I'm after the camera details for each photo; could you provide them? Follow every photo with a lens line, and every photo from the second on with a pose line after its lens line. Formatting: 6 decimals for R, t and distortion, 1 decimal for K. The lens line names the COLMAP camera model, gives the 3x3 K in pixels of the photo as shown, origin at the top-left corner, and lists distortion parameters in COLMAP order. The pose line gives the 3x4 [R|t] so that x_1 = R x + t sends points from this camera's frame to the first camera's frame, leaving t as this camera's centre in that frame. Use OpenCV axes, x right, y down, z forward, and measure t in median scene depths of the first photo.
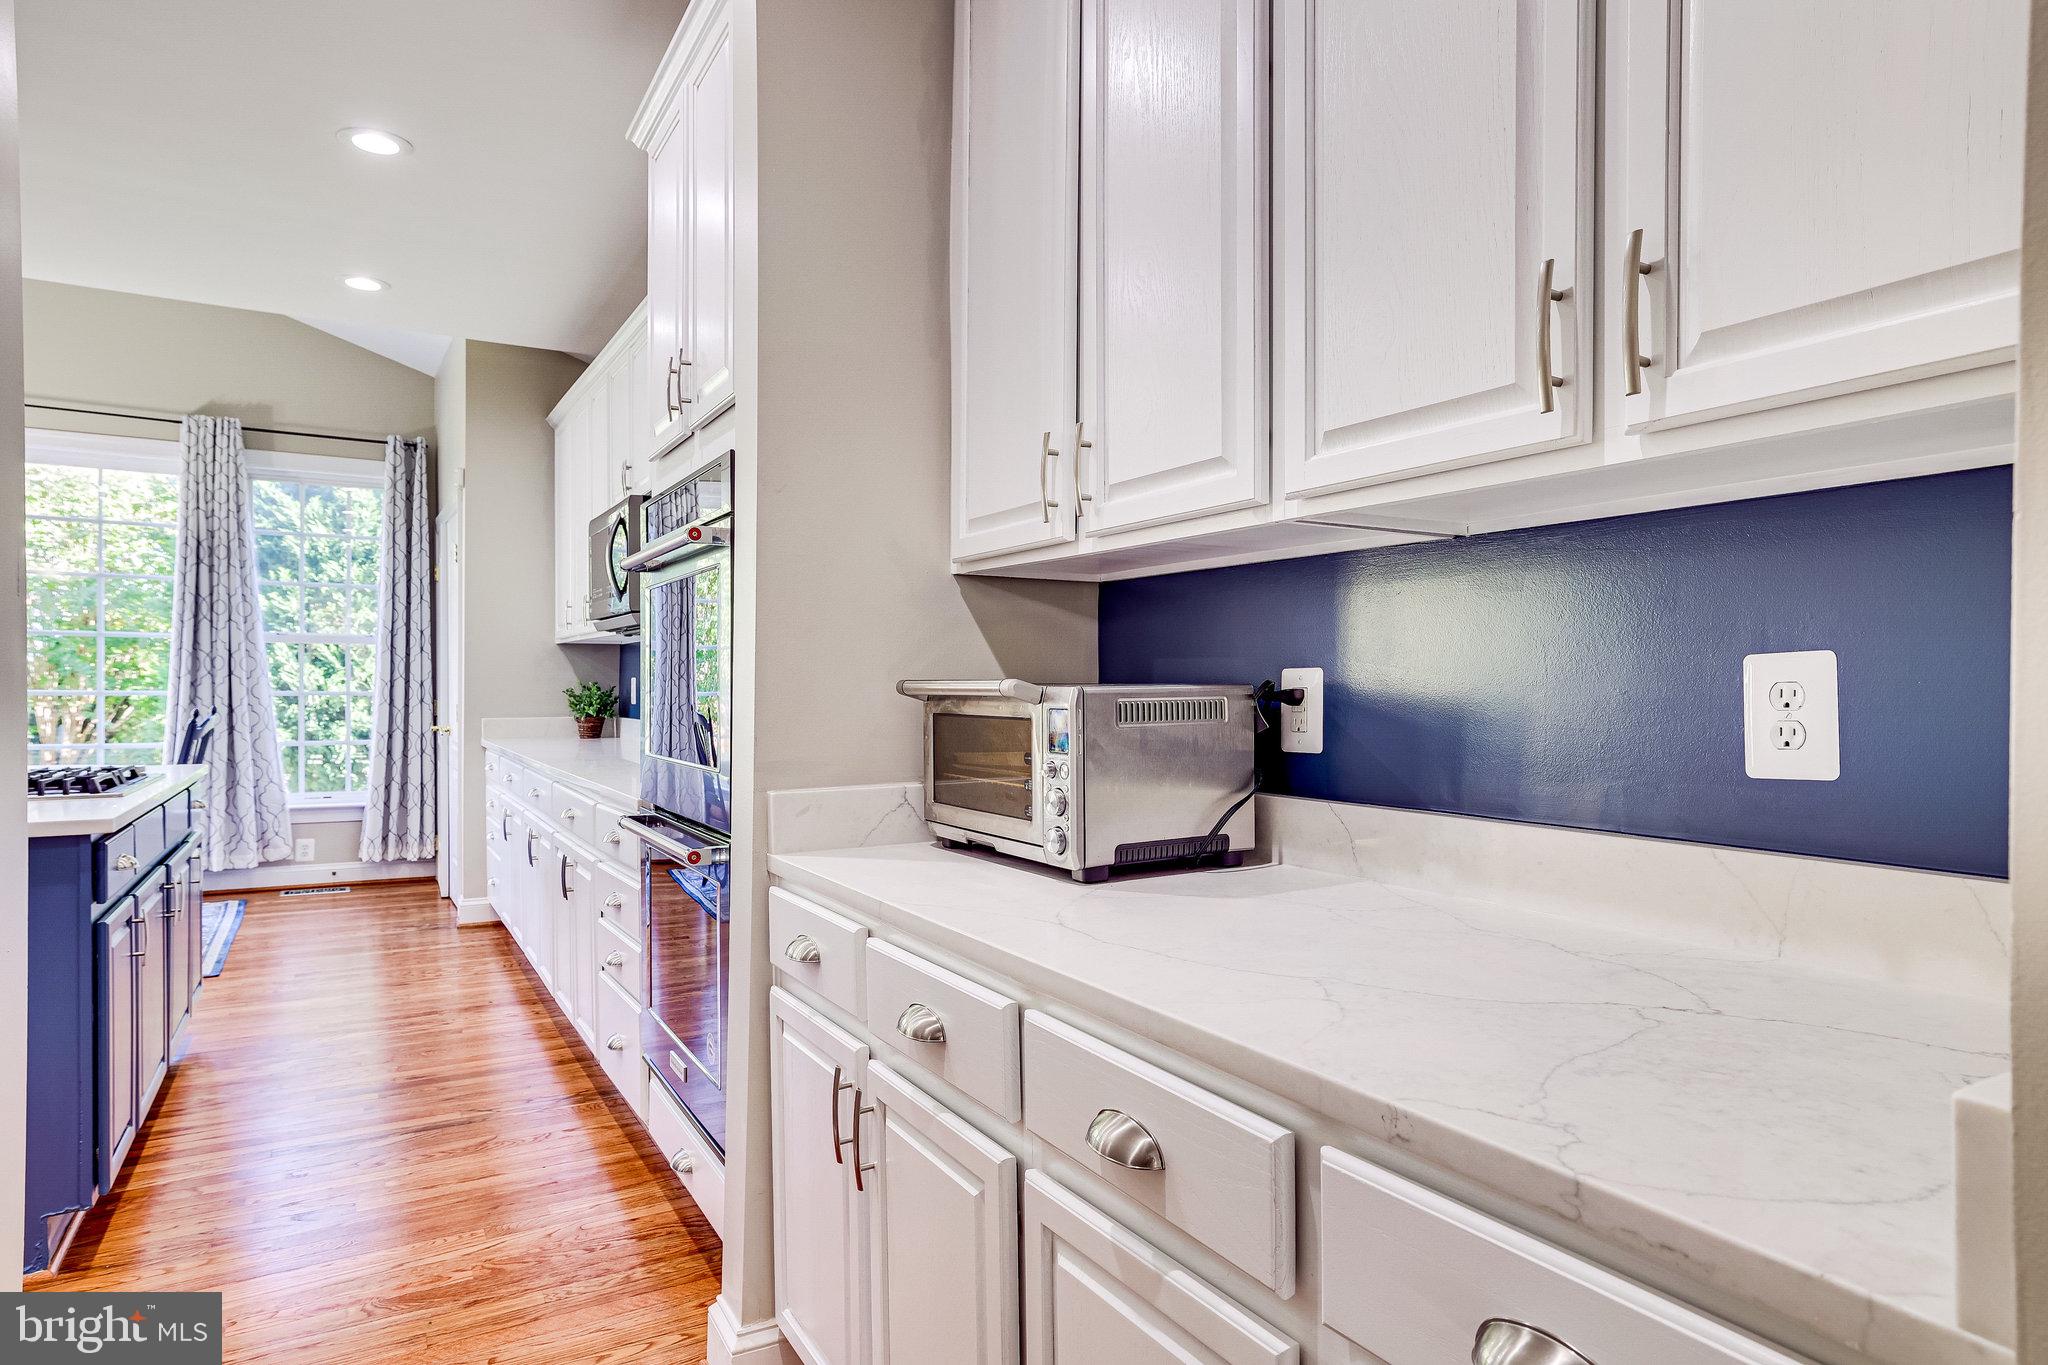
lens RADIAL K [[1174.8, 0, 1076.9], [0, 1174.8, 693.8], [0, 0, 1]] dist [-0.023331, 0.000751]
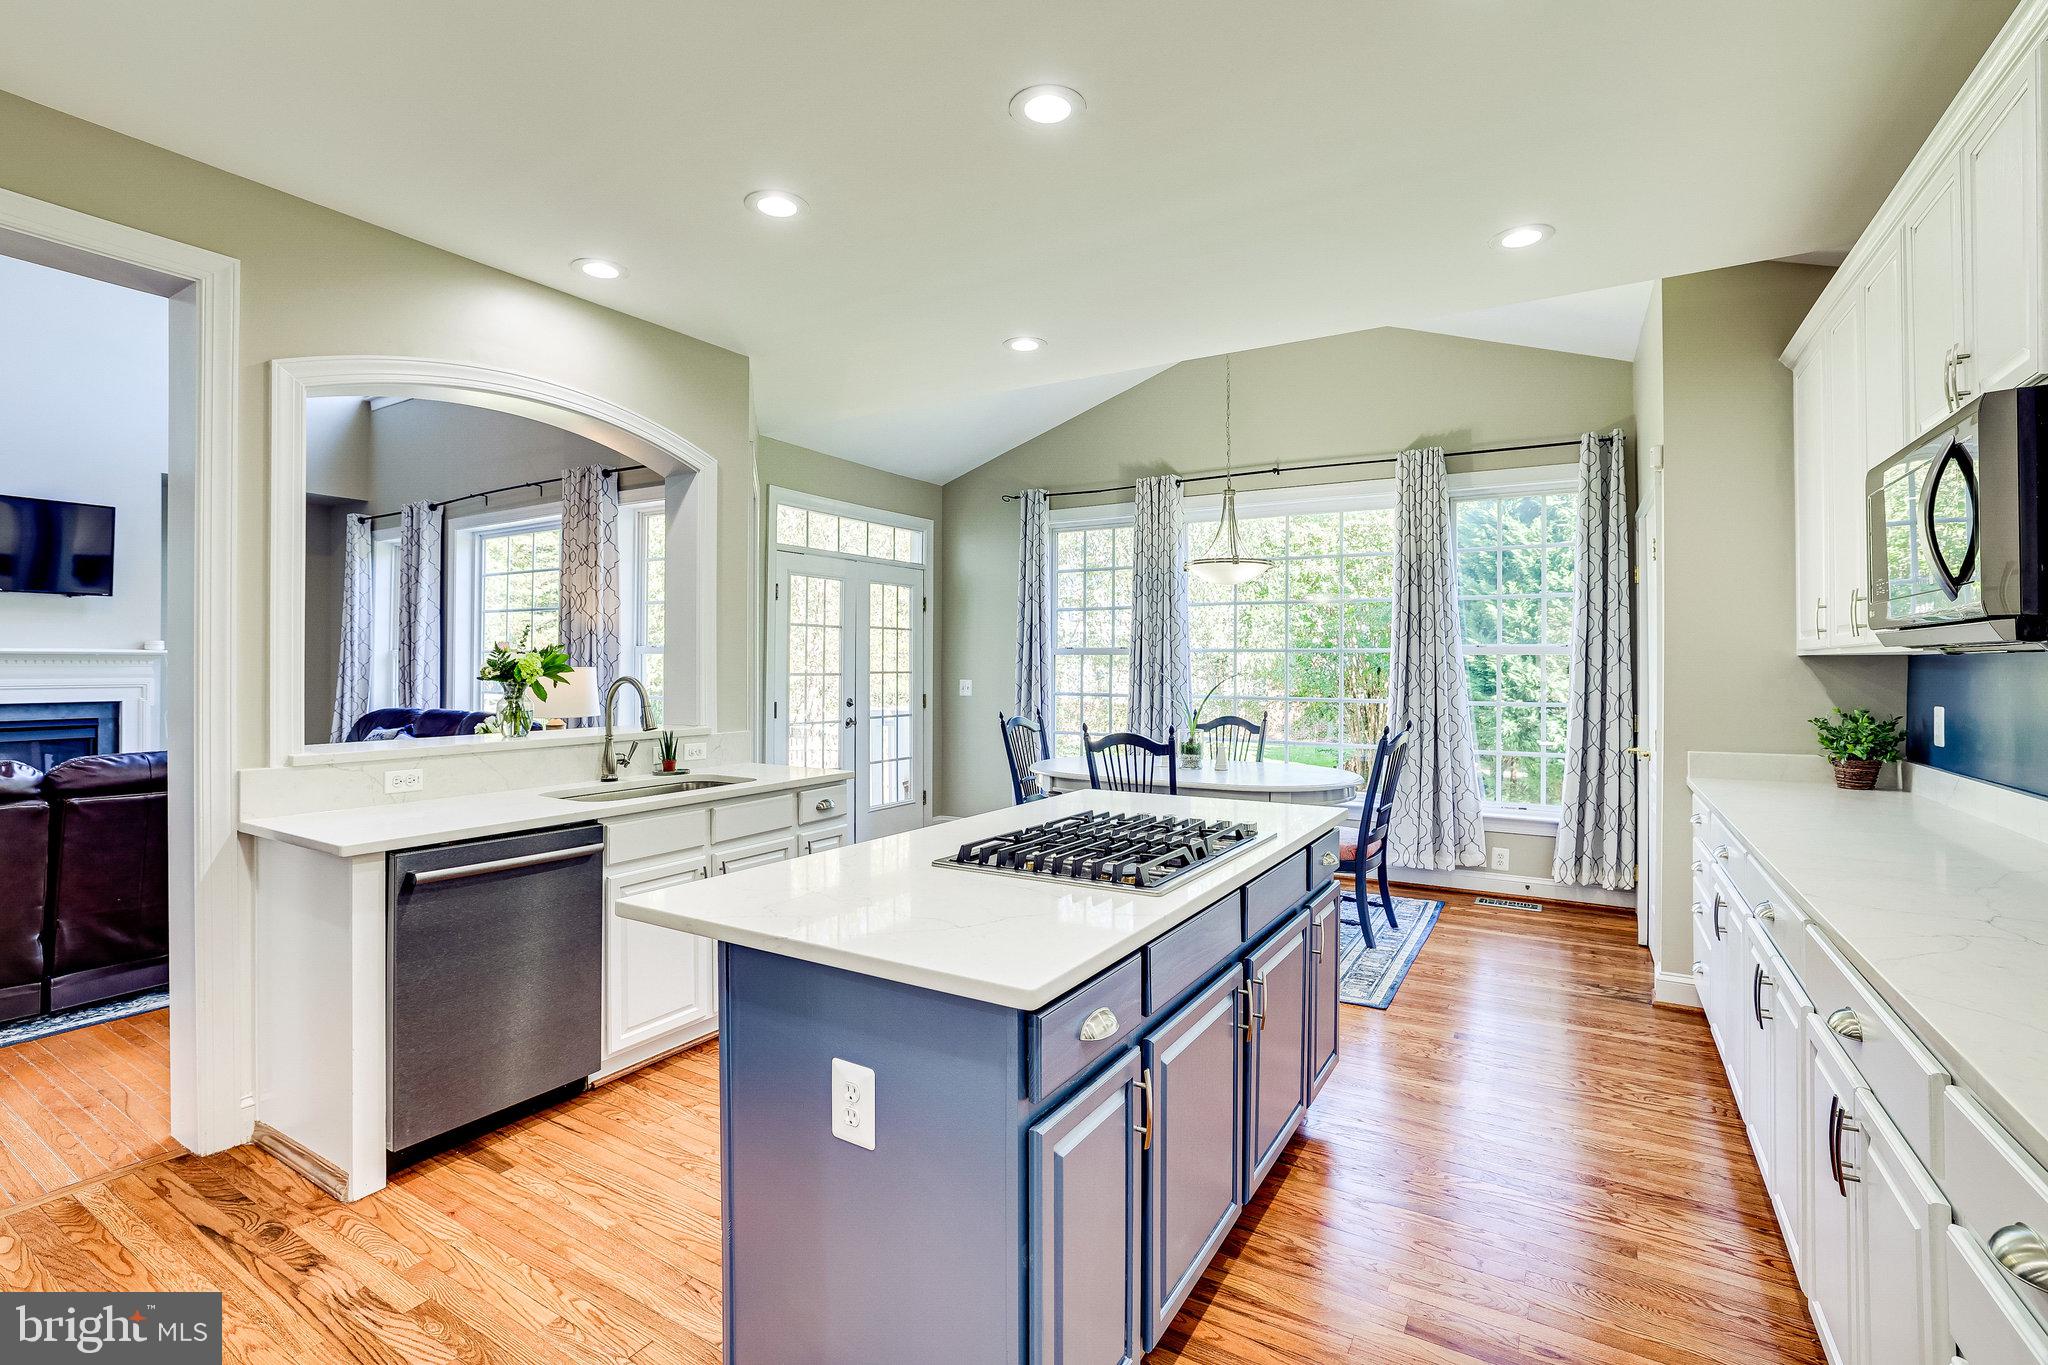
lens RADIAL K [[939.5, 0, 1019.1], [0, 939.5, 660.9], [0, 0, 1]] dist [-0.041989, 0.024112]
pose [[0.446230, -0.007416, -0.894888, -0.124448], [-0.007227, 0.999903, -0.011890, -0.025633], [0.894889, 0.011773, 0.446133, 0.260447]]
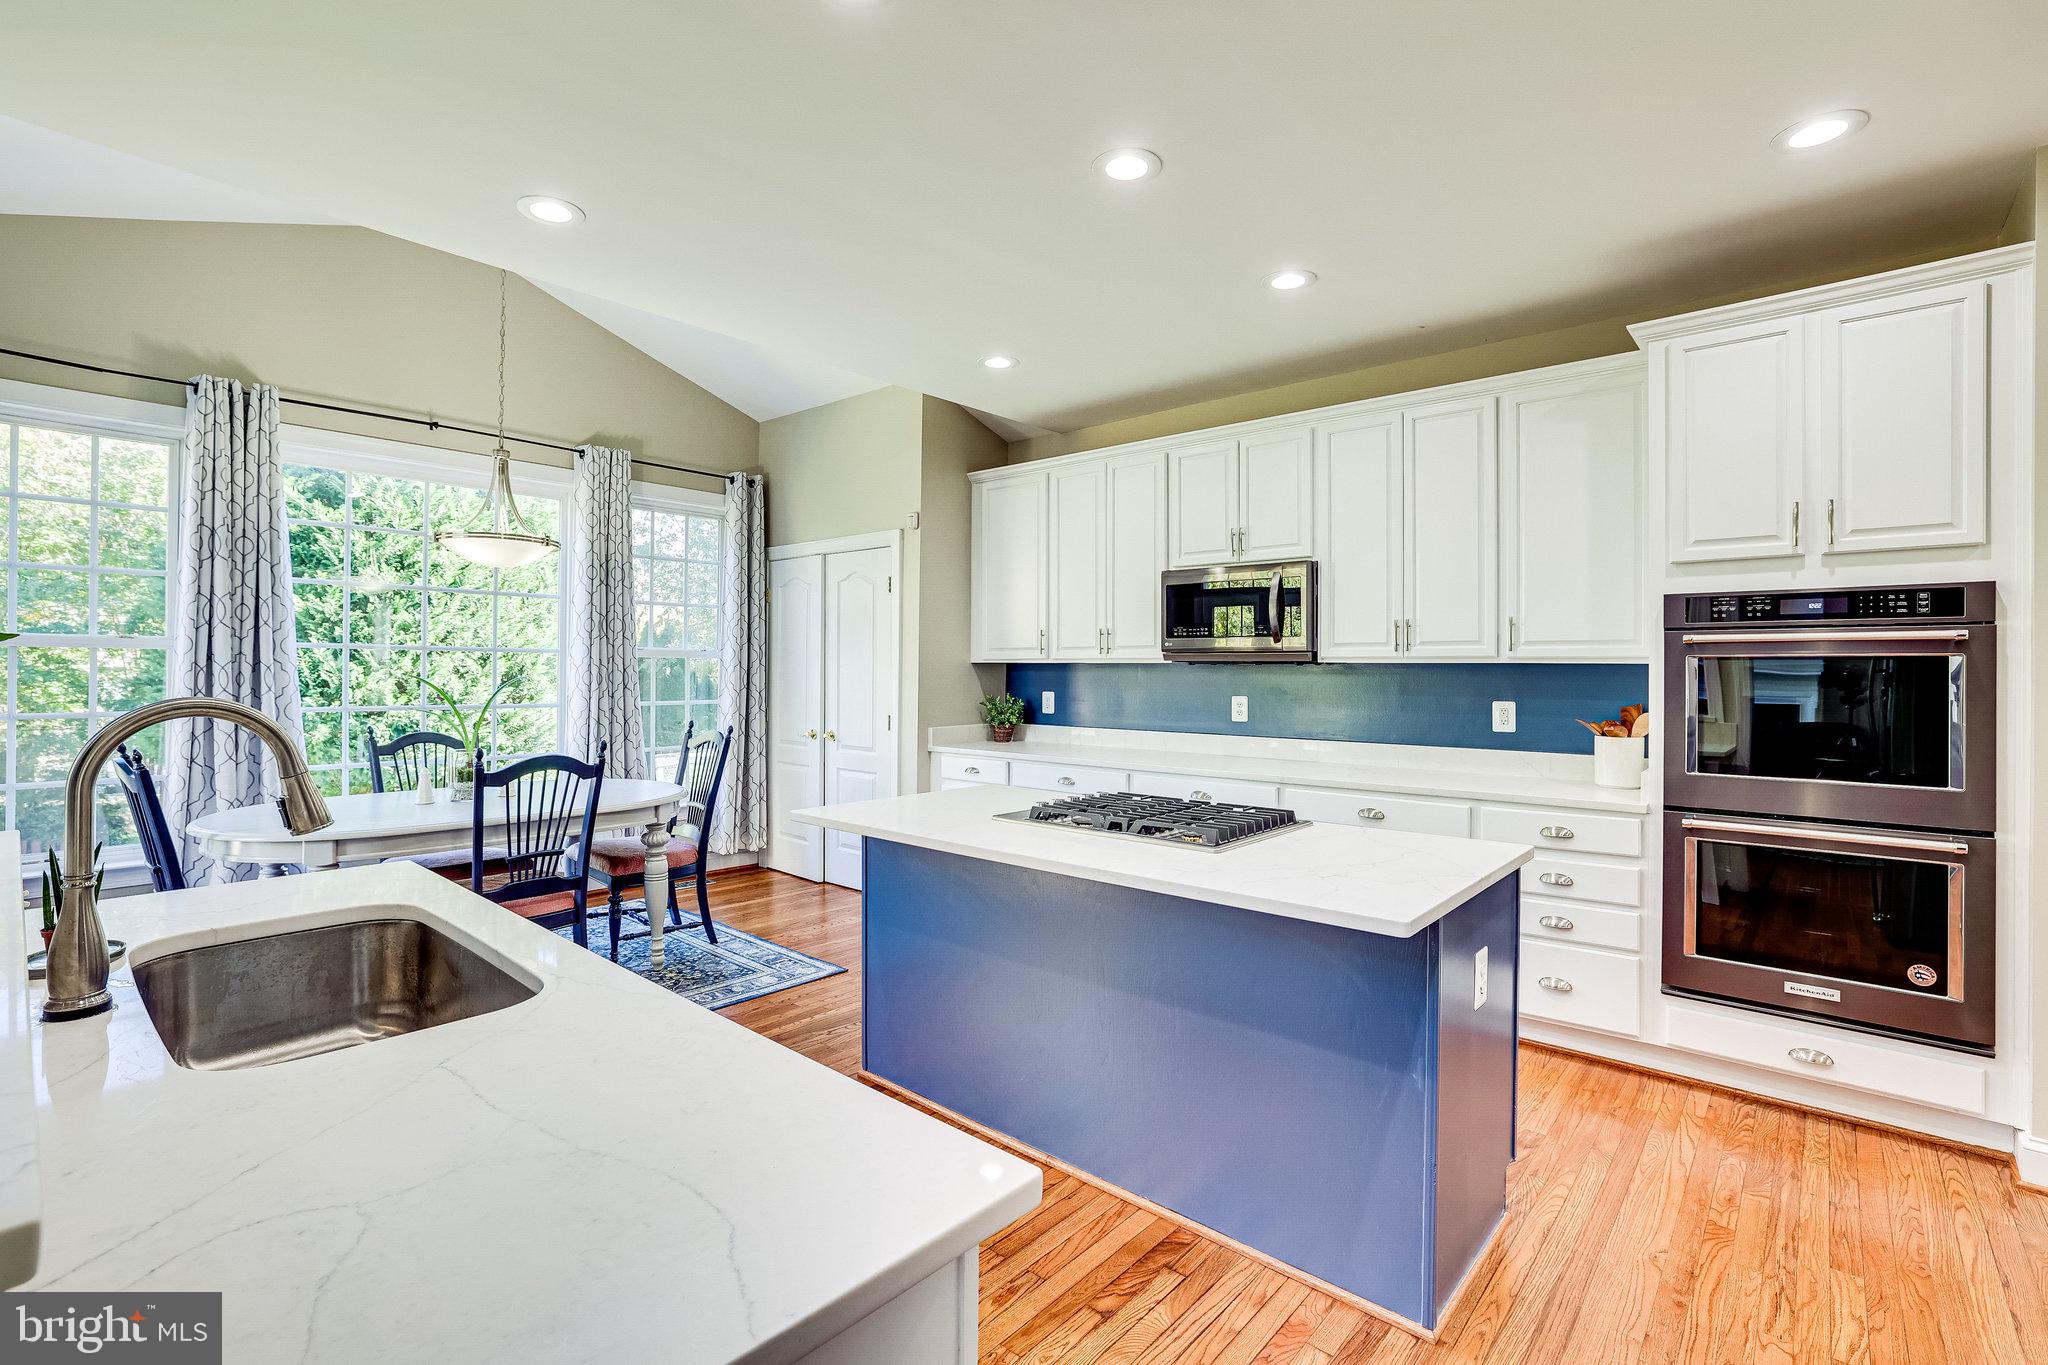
lens RADIAL K [[939.5, 0, 1019.1], [0, 939.5, 660.9], [0, 0, 1]] dist [-0.041989, 0.024112]
pose [[0.960638, 0.002867, 0.277789, -0.590640], [0.001294, 0.999890, -0.014795, -0.026570], [-0.277801, 0.014572, 0.960528, 0.061474]]
